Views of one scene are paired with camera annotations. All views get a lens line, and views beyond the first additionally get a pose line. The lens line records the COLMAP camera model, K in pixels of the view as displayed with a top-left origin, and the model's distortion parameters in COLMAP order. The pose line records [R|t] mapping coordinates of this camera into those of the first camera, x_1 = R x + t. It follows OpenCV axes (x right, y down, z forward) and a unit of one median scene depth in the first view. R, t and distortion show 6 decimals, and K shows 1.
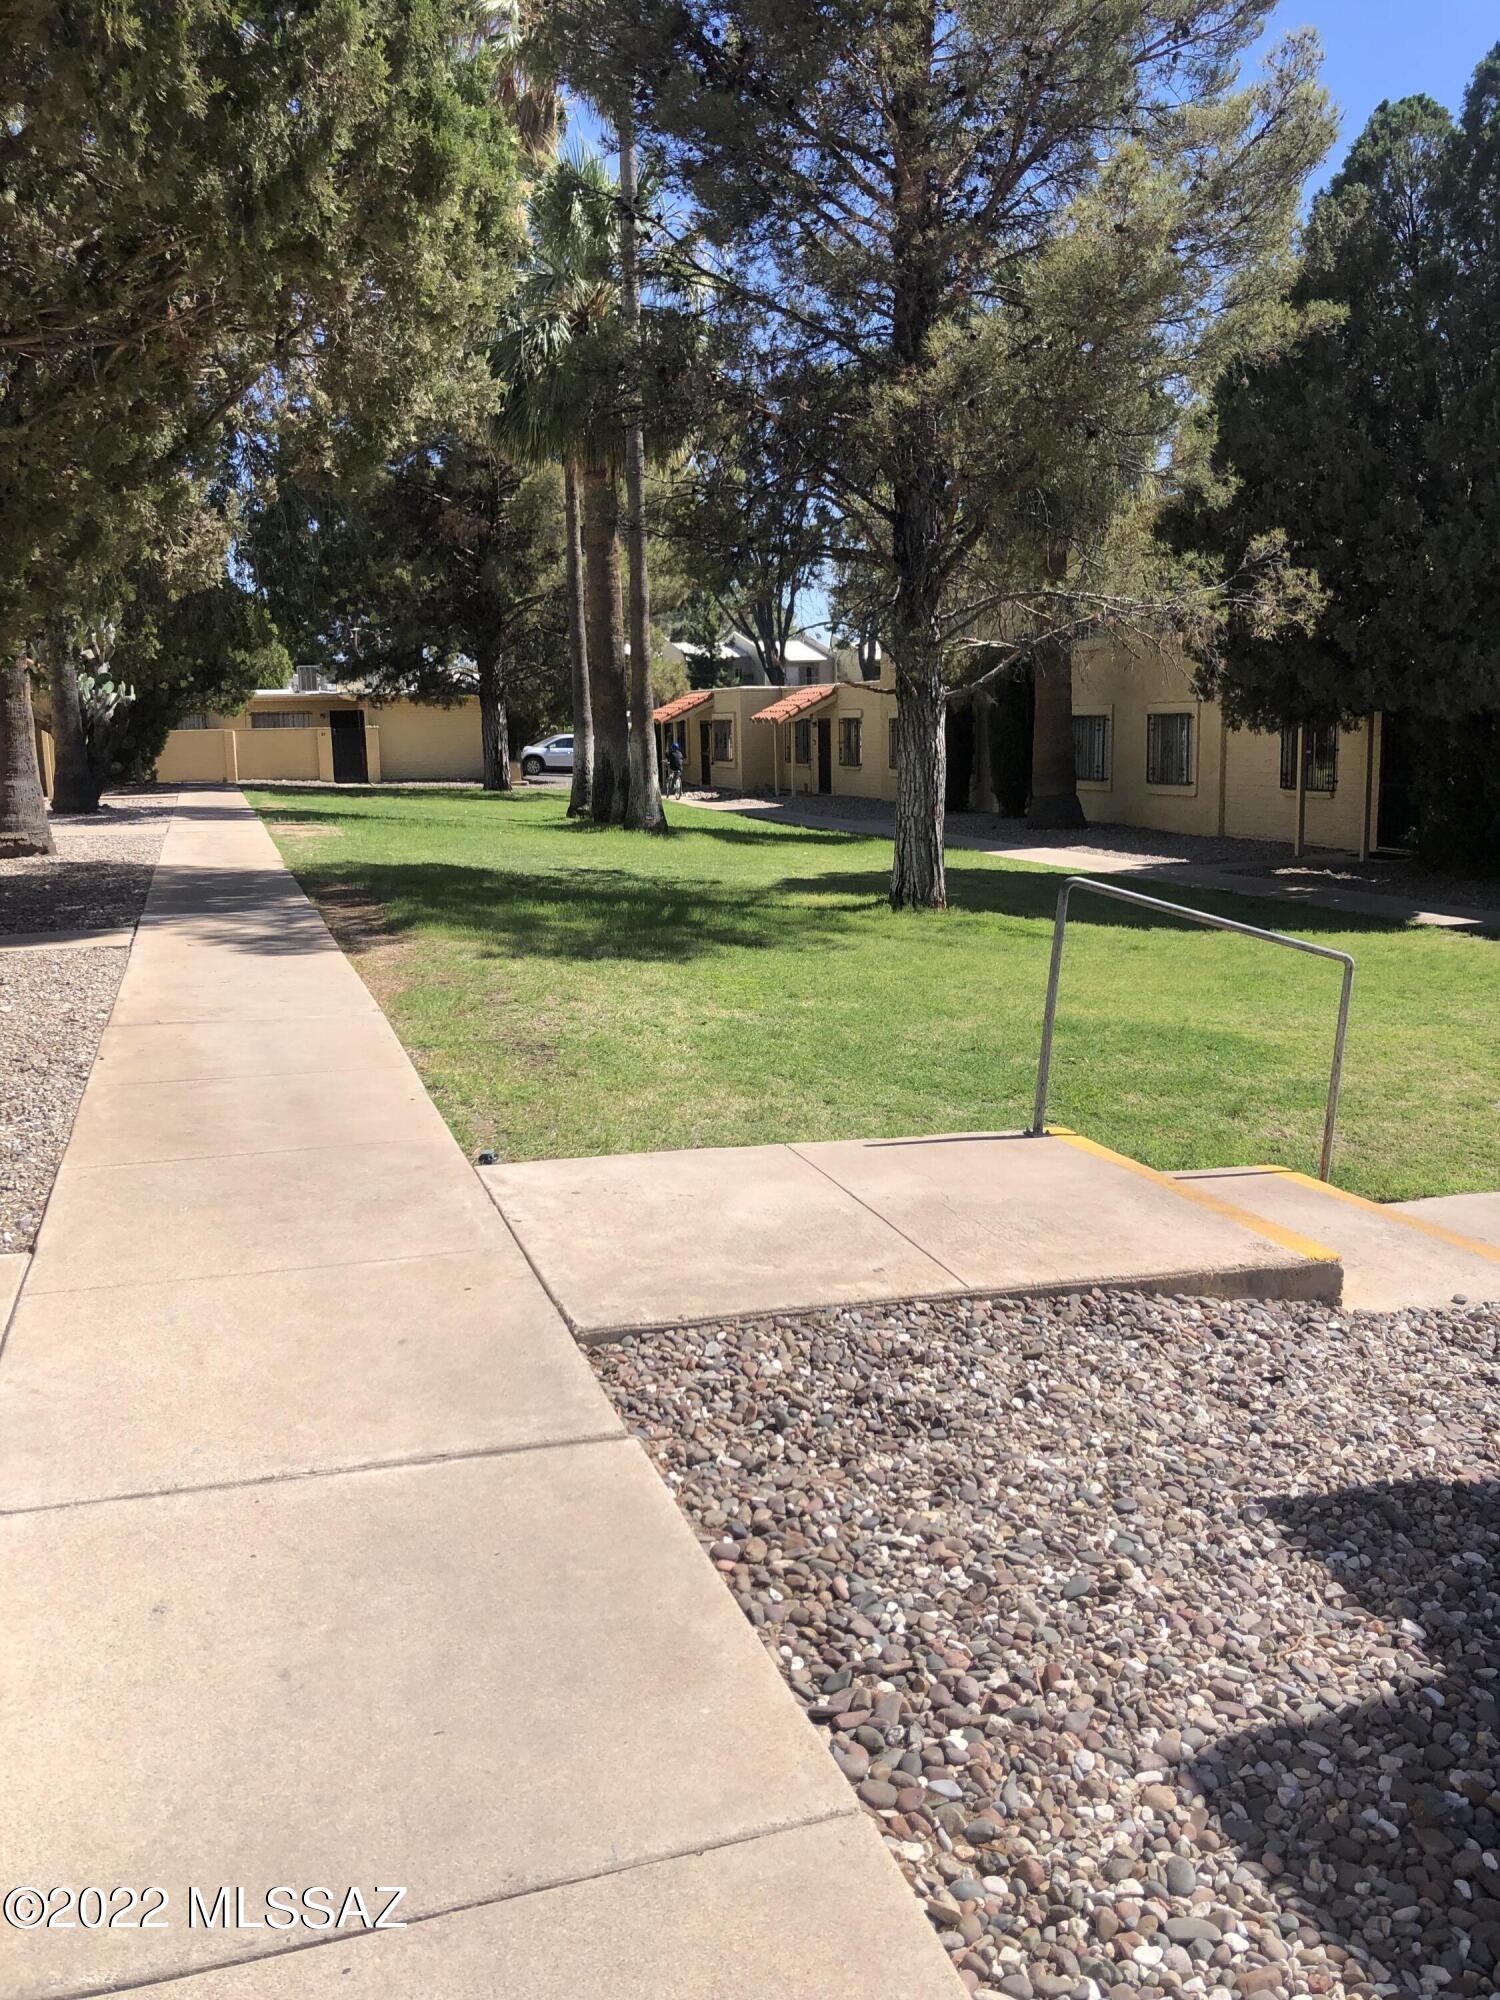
lens RADIAL K [[1647.4, 0, 752.4], [0, 1647.4, 1004.5], [0, 0, 1]] dist [-0.004428, 0.015585]
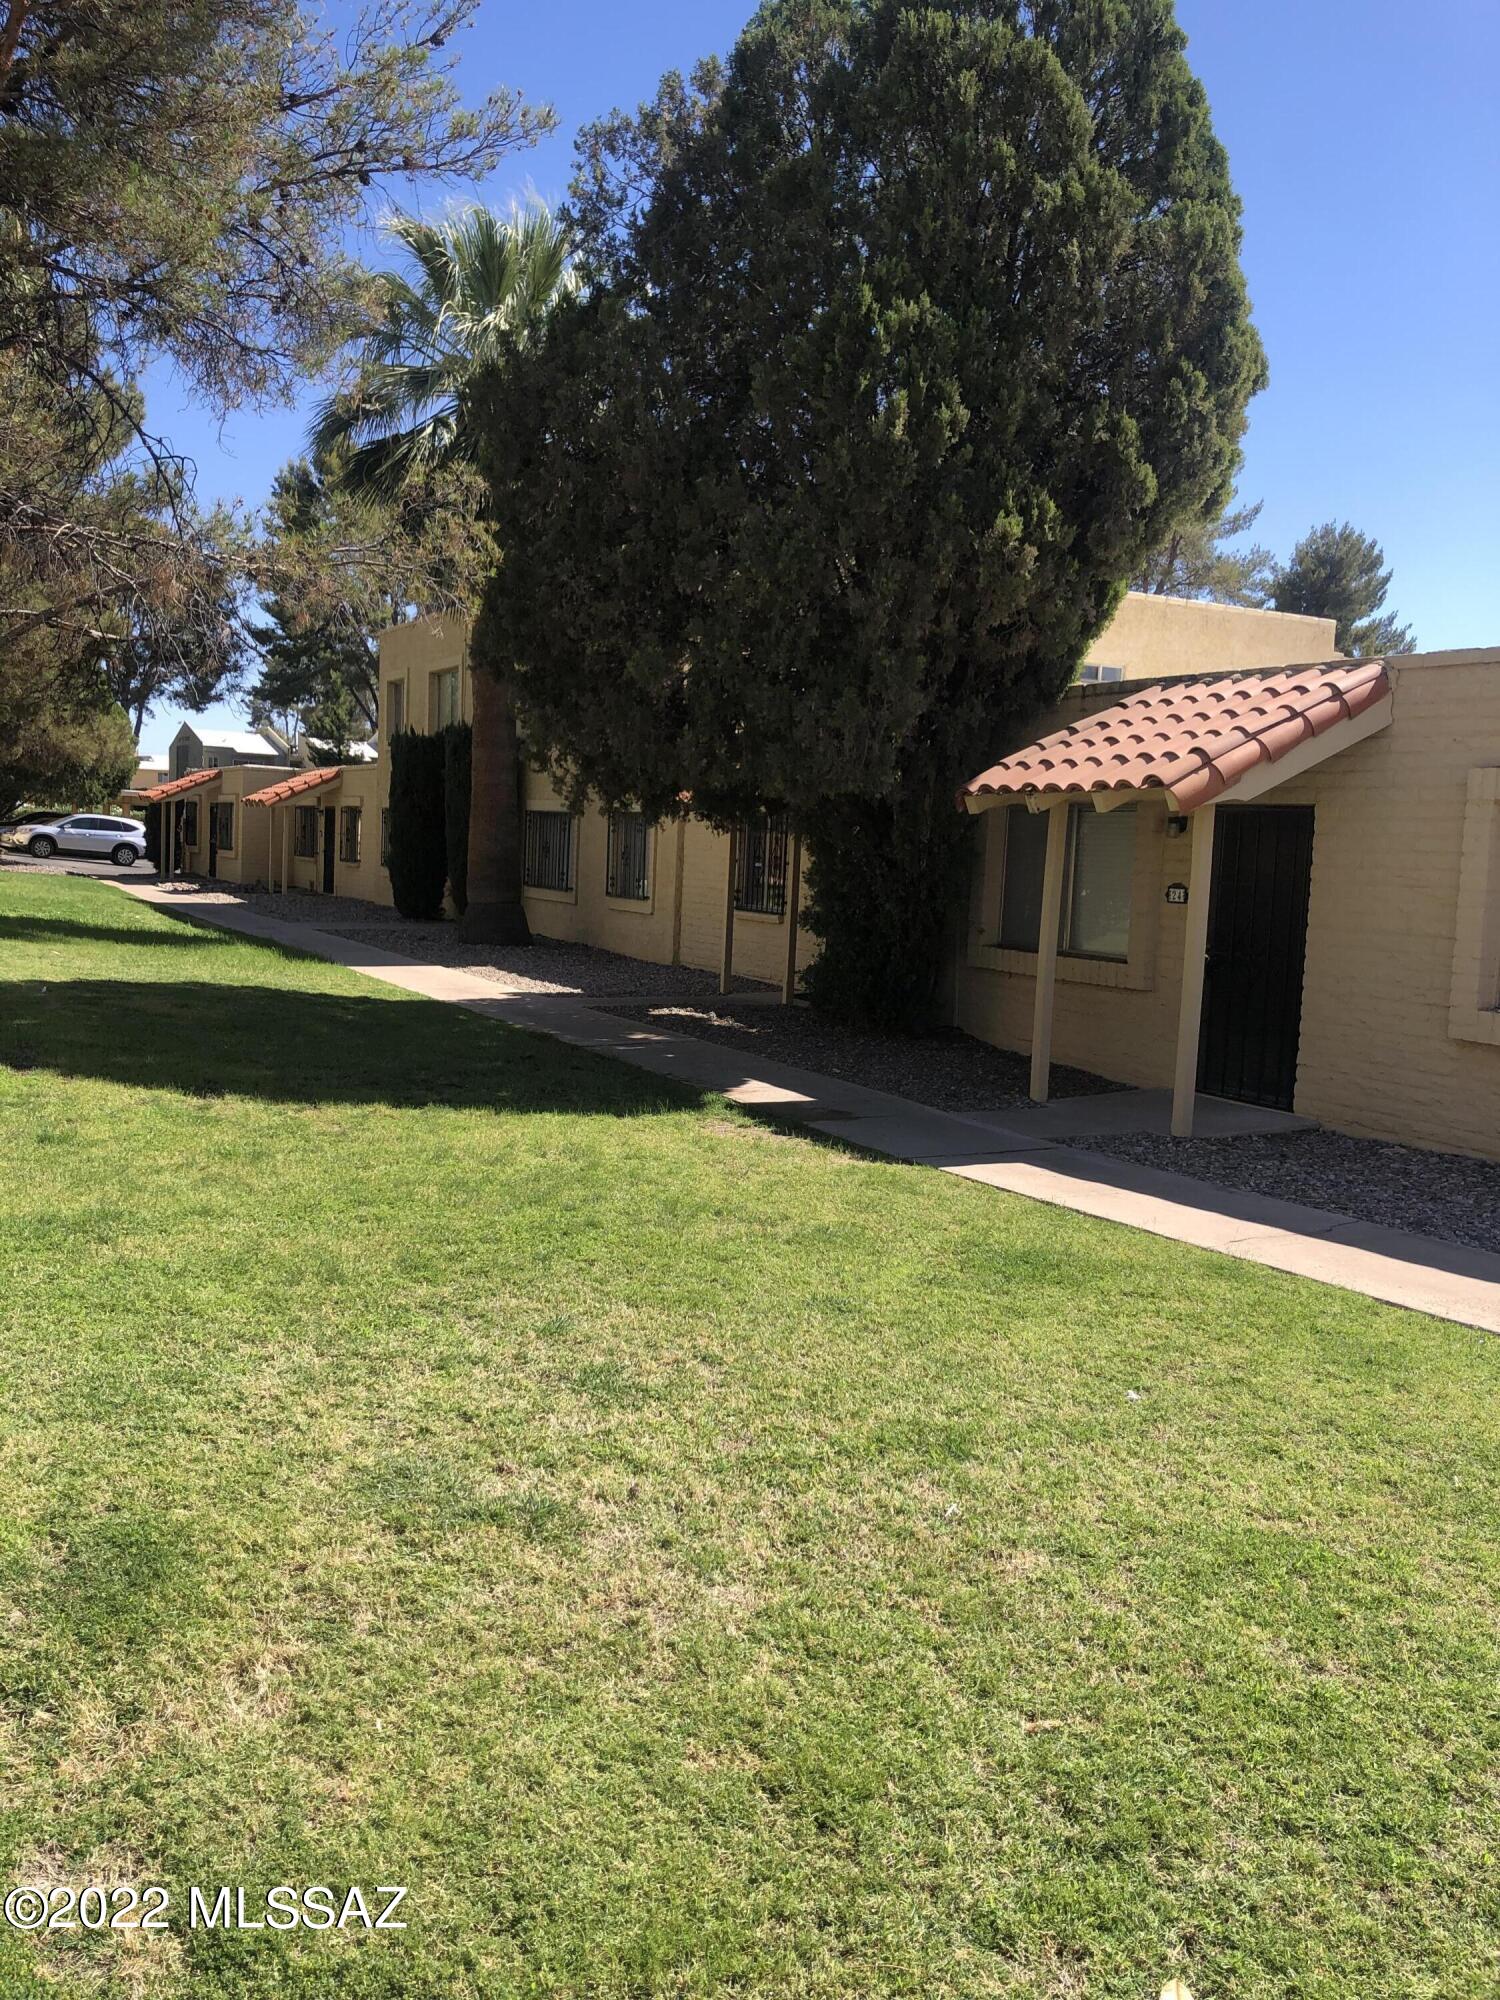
lens RADIAL K [[1647.4, 0, 752.4], [0, 1647.4, 1004.5], [0, 0, 1]] dist [-0.004428, 0.015585]
pose [[0.980523, 0.054208, 0.188773, 0.152802], [-0.040164, 0.996187, -0.077444, -0.019421], [-0.192251, 0.068354, 0.978962, 0.182445]]
